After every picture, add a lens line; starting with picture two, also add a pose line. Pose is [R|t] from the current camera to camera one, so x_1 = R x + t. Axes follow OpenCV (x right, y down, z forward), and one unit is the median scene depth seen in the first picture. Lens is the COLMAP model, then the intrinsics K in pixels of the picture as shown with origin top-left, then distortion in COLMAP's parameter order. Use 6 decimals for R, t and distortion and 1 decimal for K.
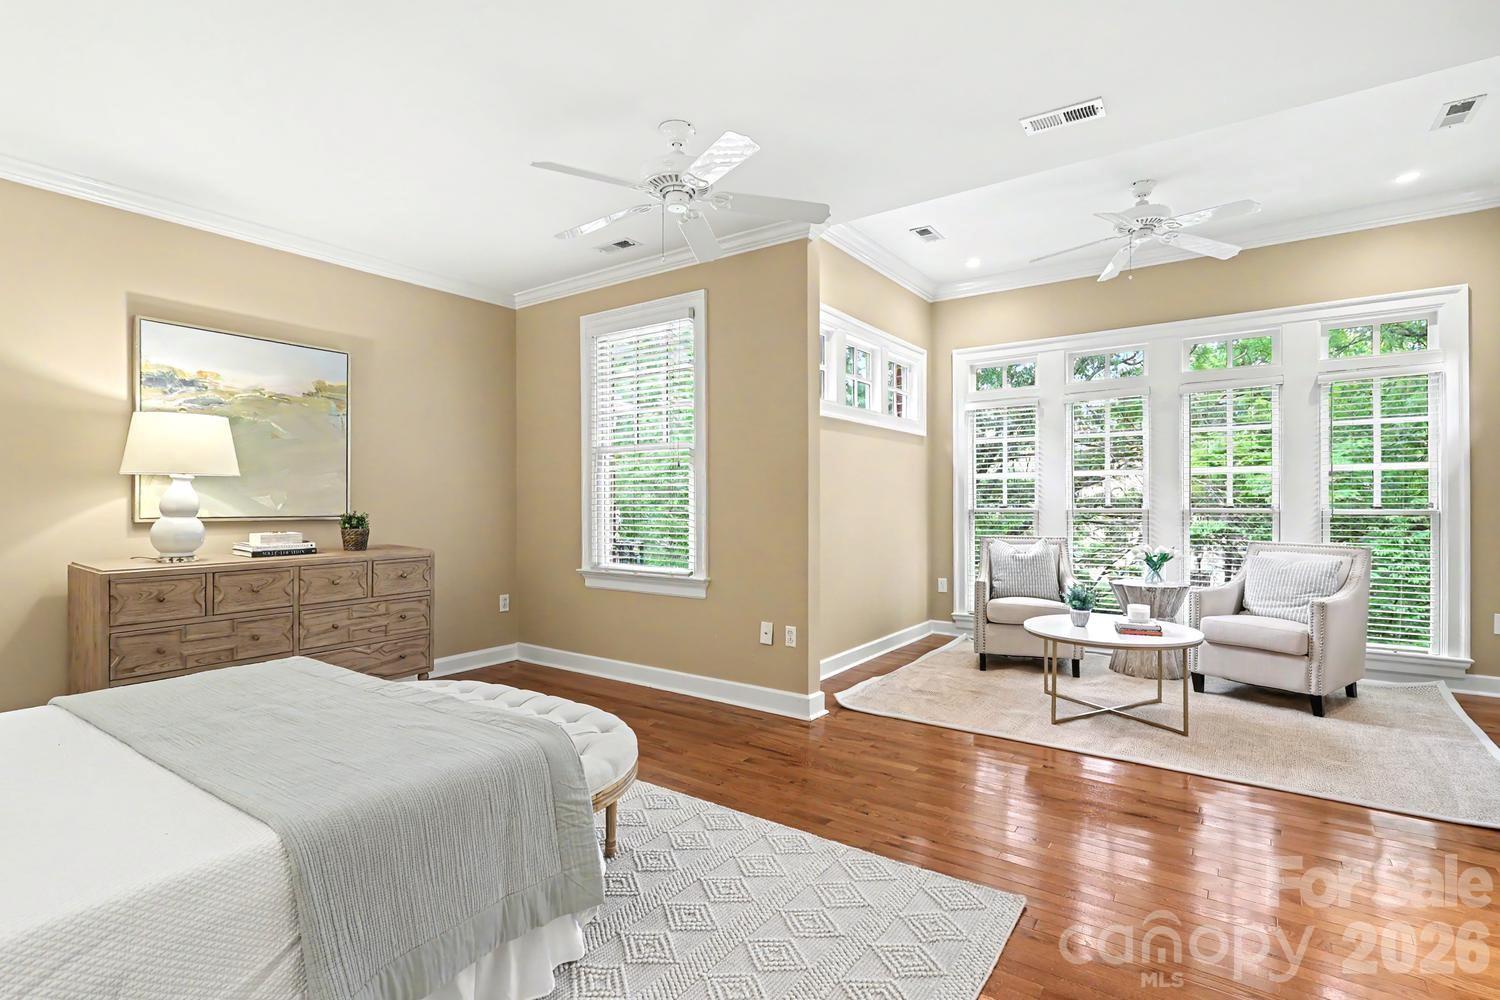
lens RADIAL K [[714.8, 0, 753.7], [0, 714.8, 505.8], [0, 0, 1]] dist [0.000225, -0.000003]
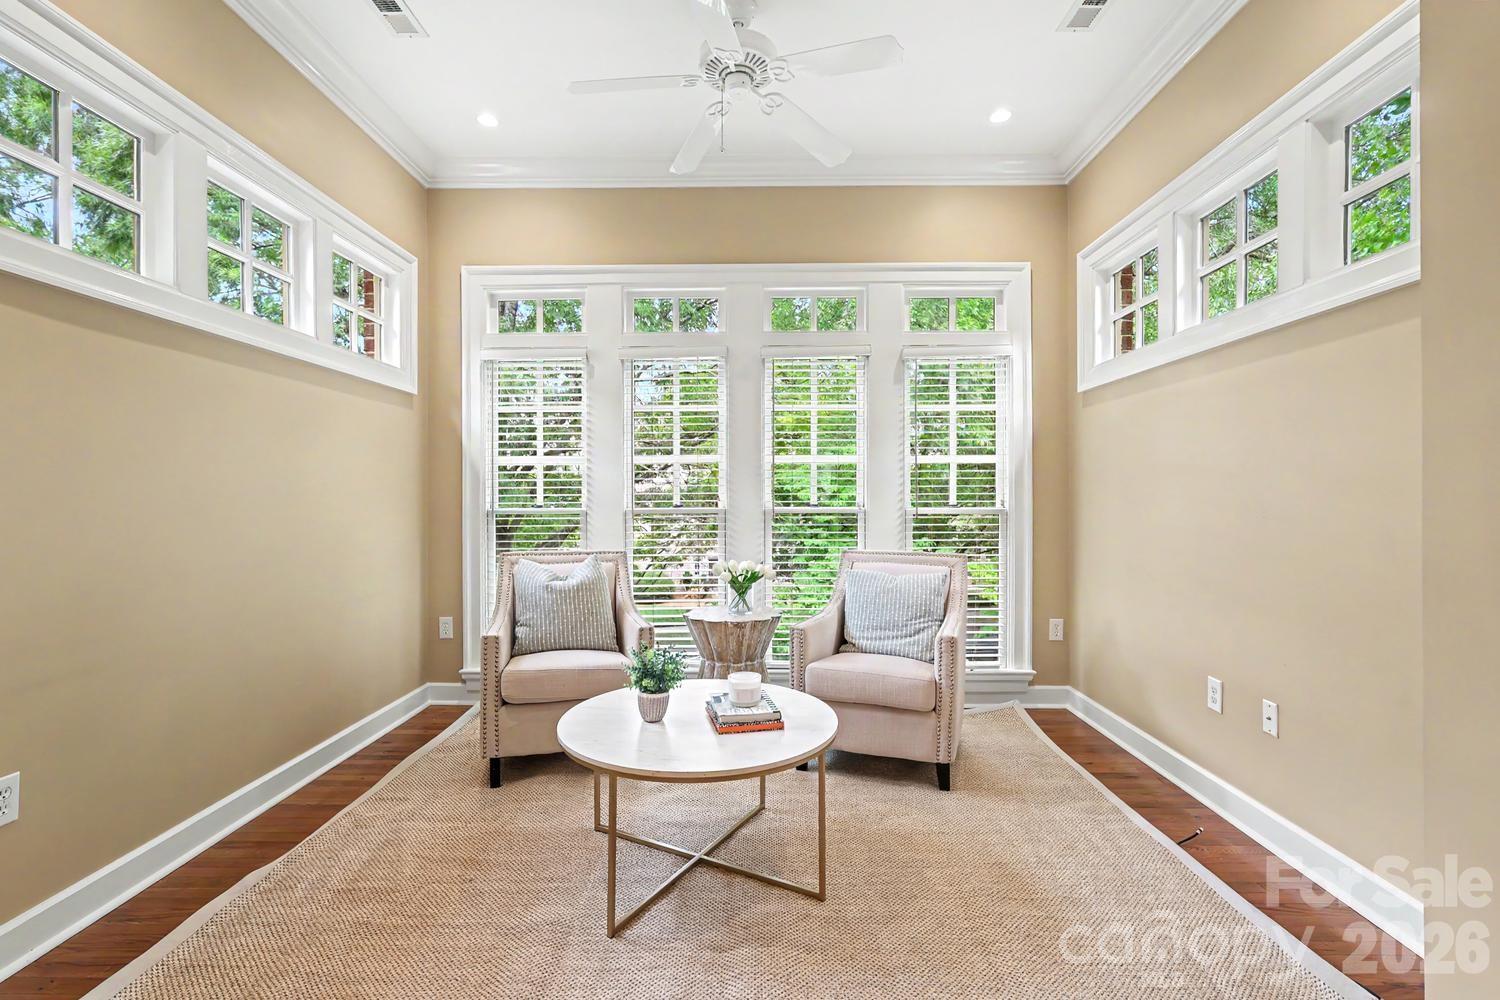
lens RADIAL K [[702.7, 0, 747.6], [0, 702.7, 493.8], [0, 0, 1]] dist [0.000786, 0.000236]
pose [[0.826058, 0.003589, 0.563574, 0.175656], [0.002078, 0.999954, -0.009414, -0.004777], [-0.563581, 0.008948, 0.826012, 0.428465]]
